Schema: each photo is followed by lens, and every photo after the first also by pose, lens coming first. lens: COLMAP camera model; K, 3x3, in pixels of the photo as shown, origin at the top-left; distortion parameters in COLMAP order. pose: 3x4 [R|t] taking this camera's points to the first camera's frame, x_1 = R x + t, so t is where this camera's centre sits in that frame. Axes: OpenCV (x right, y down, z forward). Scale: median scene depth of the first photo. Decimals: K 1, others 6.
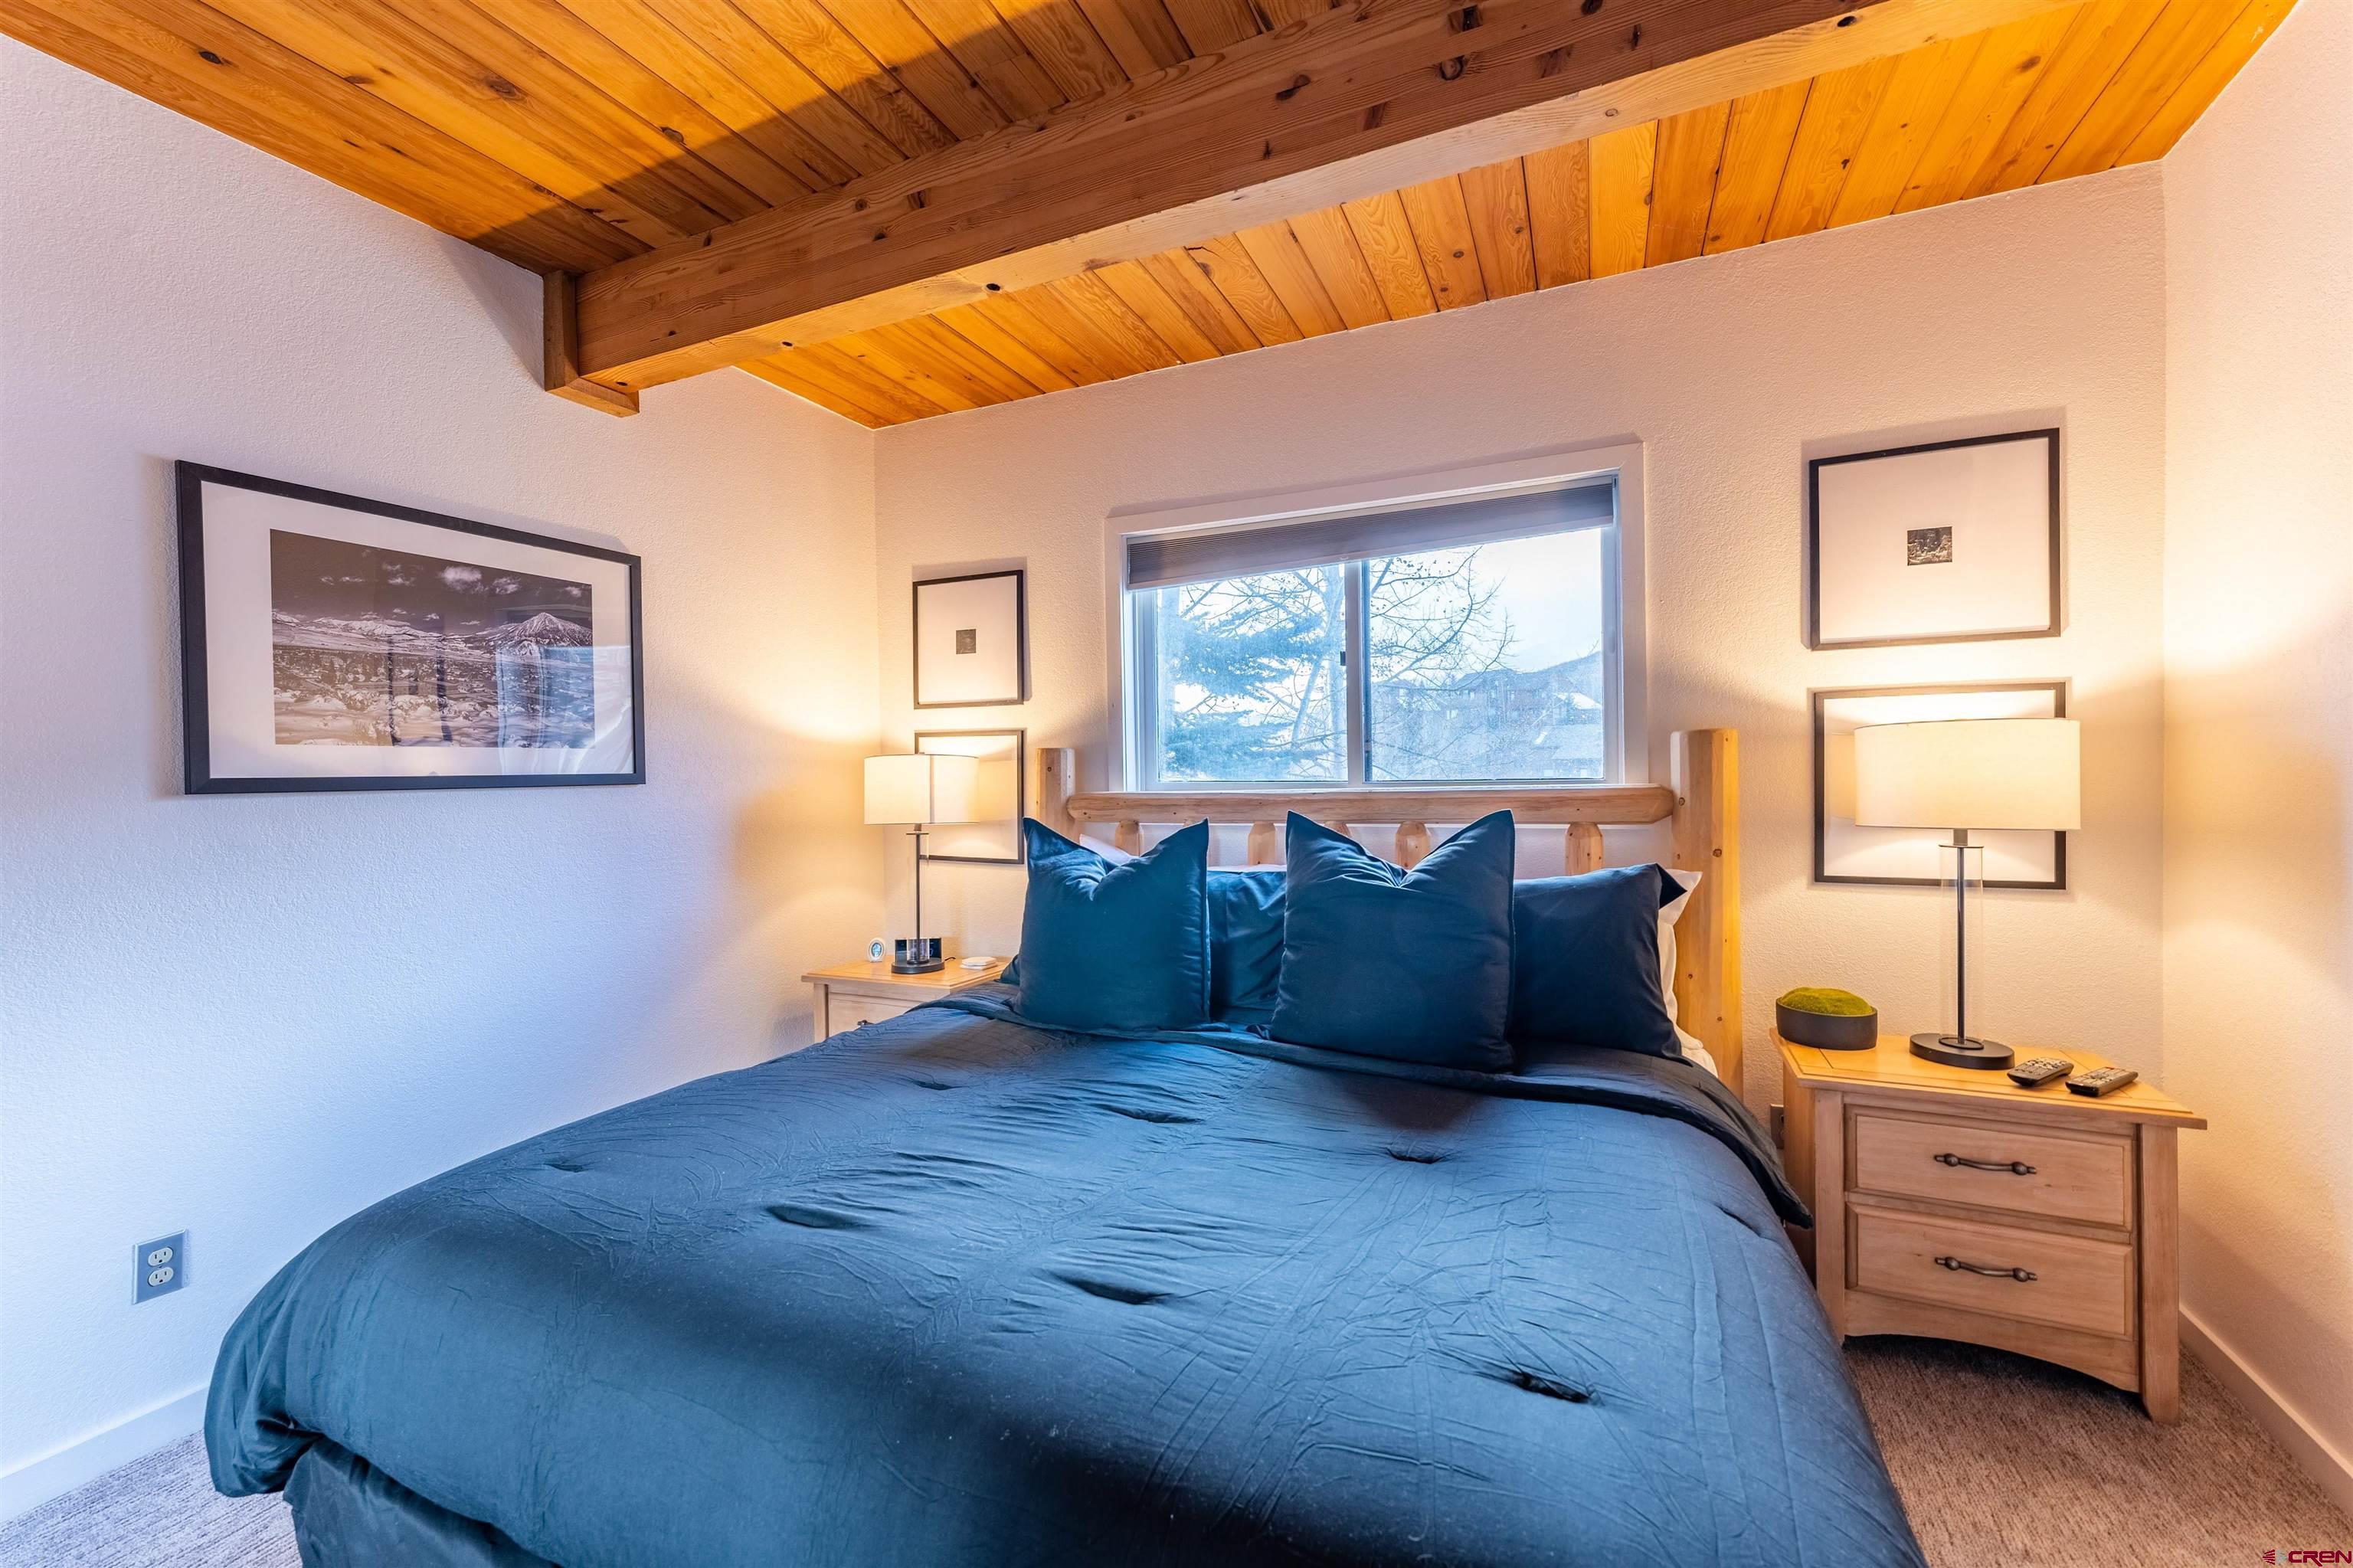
lens RADIAL K [[942.1, 0, 1176.5], [0, 942.1, 784.0], [0, 0, 1]] dist [0.003172, -0.000156]
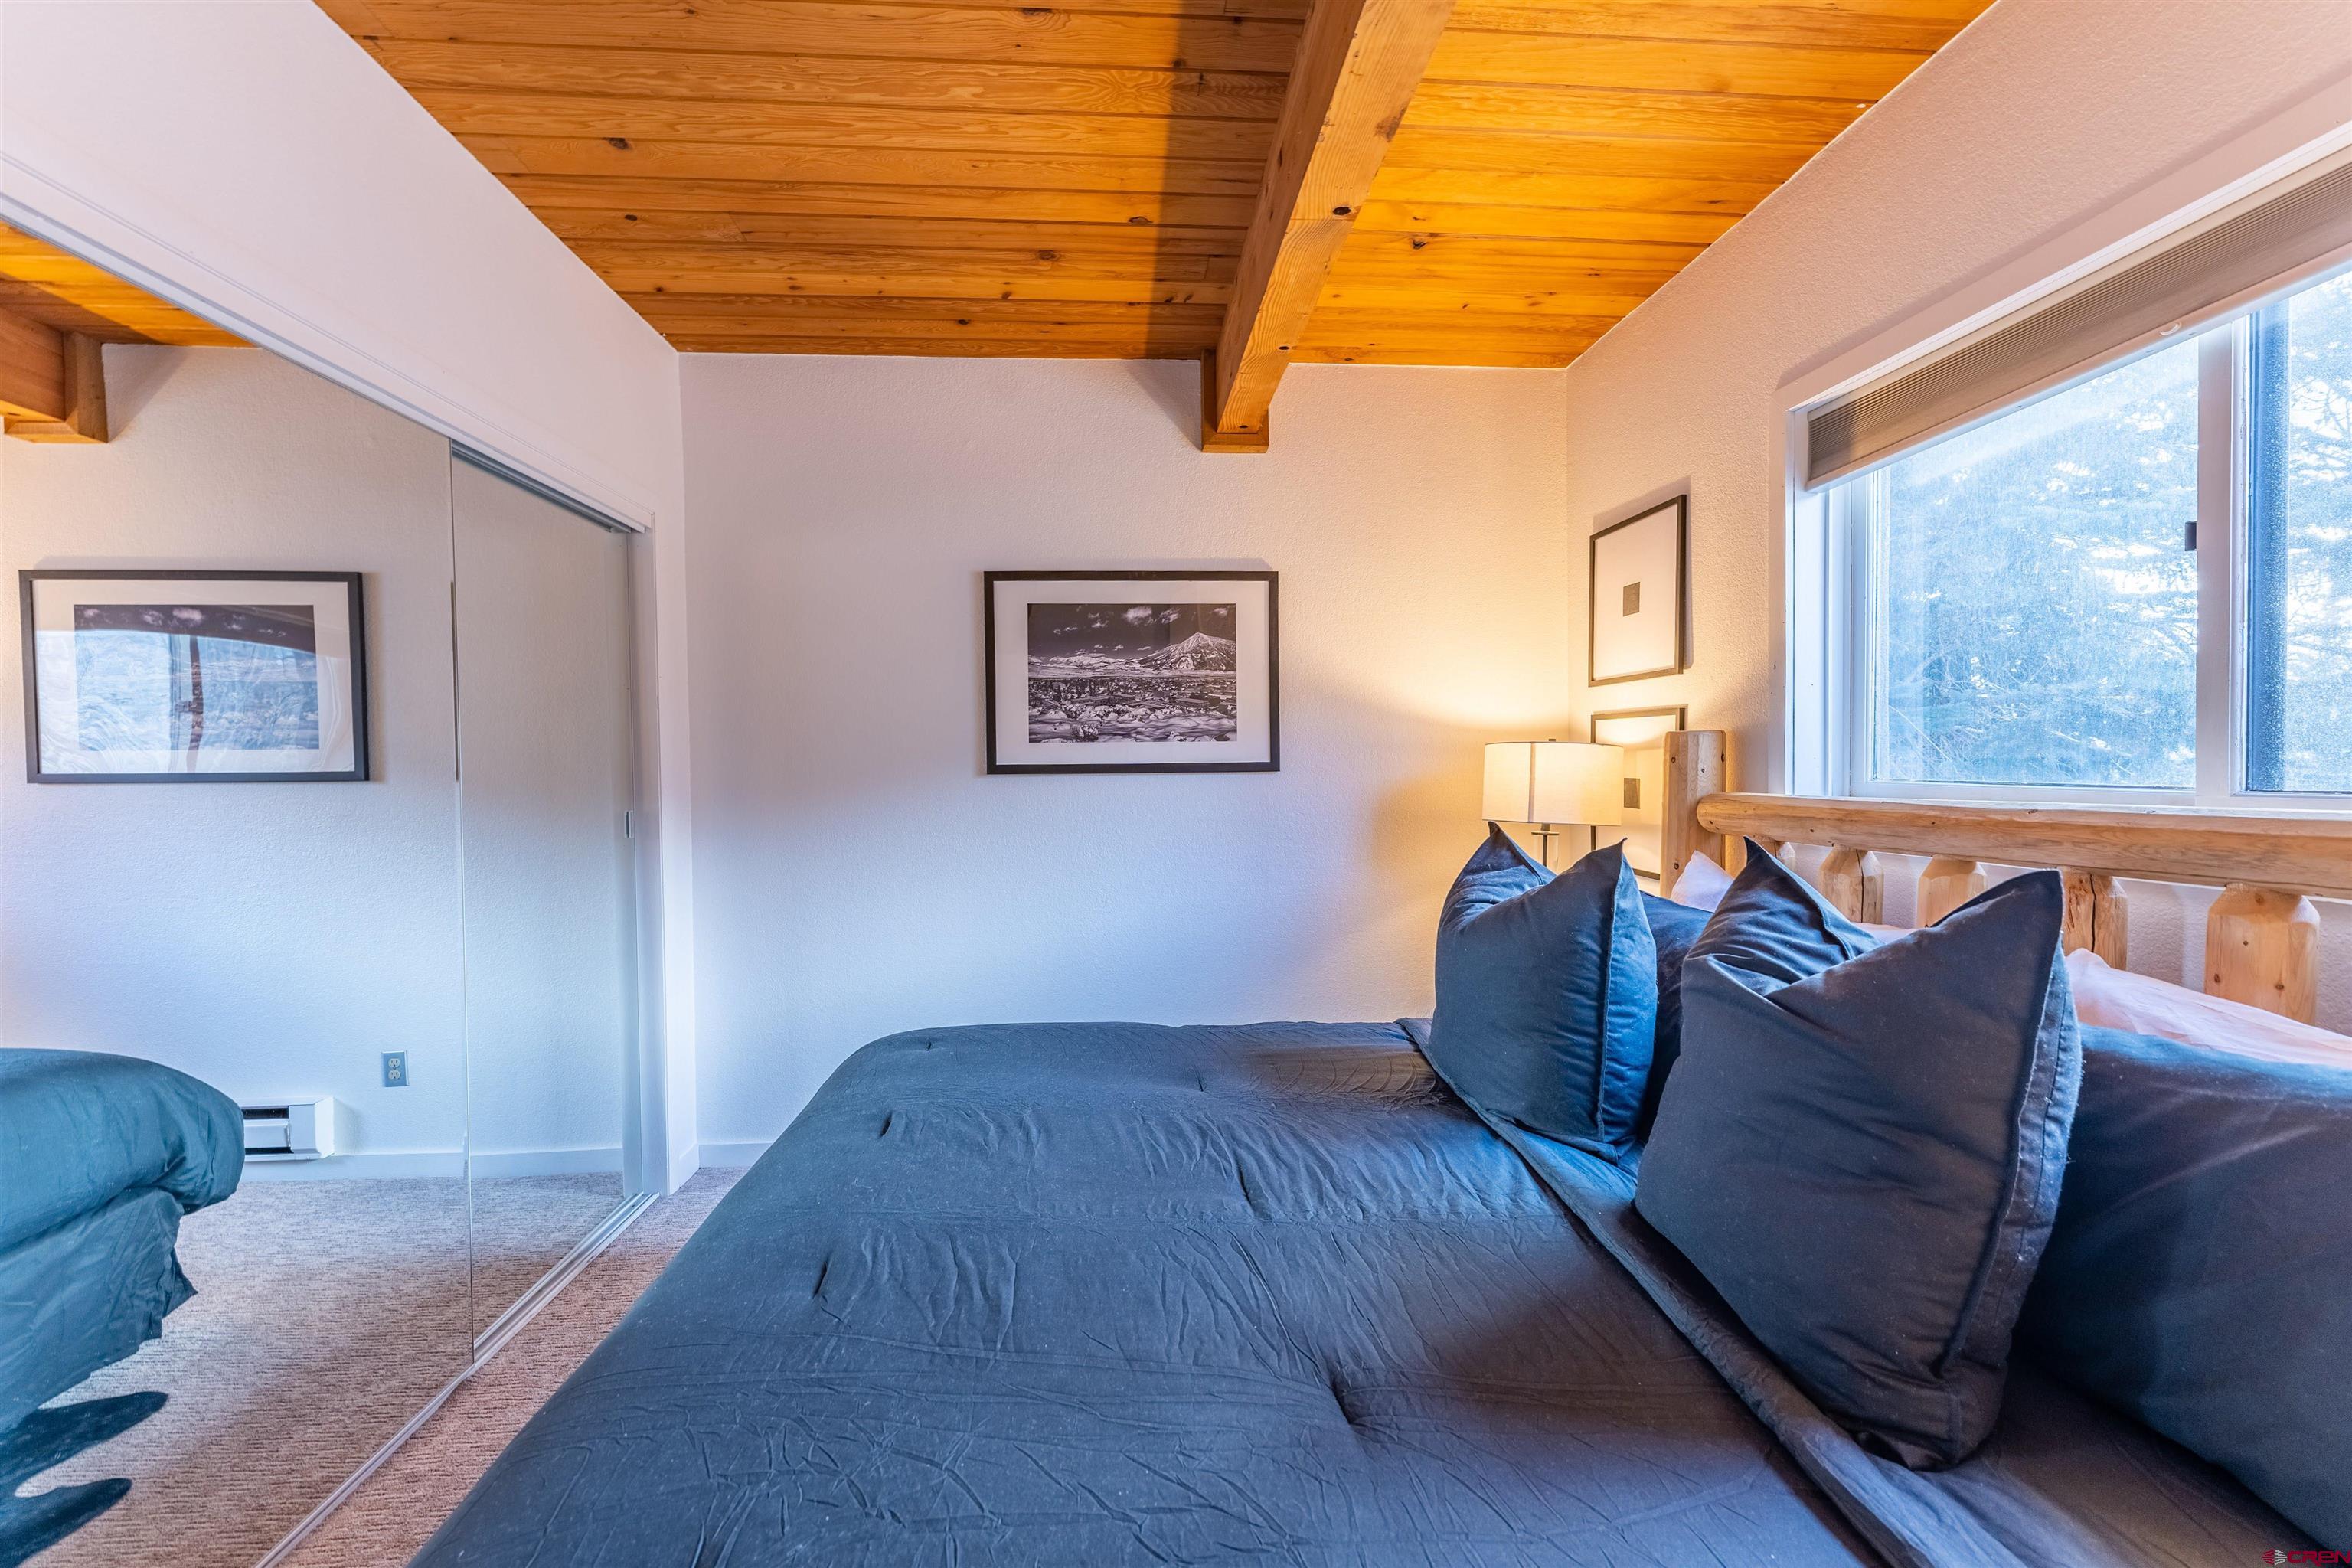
lens RADIAL K [[980.4, 0, 1176.0], [0, 980.4, 784.0], [0, 0, 1]] dist [0.002934, -0.000145]
pose [[0.475637, 0.028046, -0.879194, 0.458819], [-0.011602, 0.999605, 0.025611, -0.015272], [0.879565, -0.001981, 0.475774, 0.361956]]
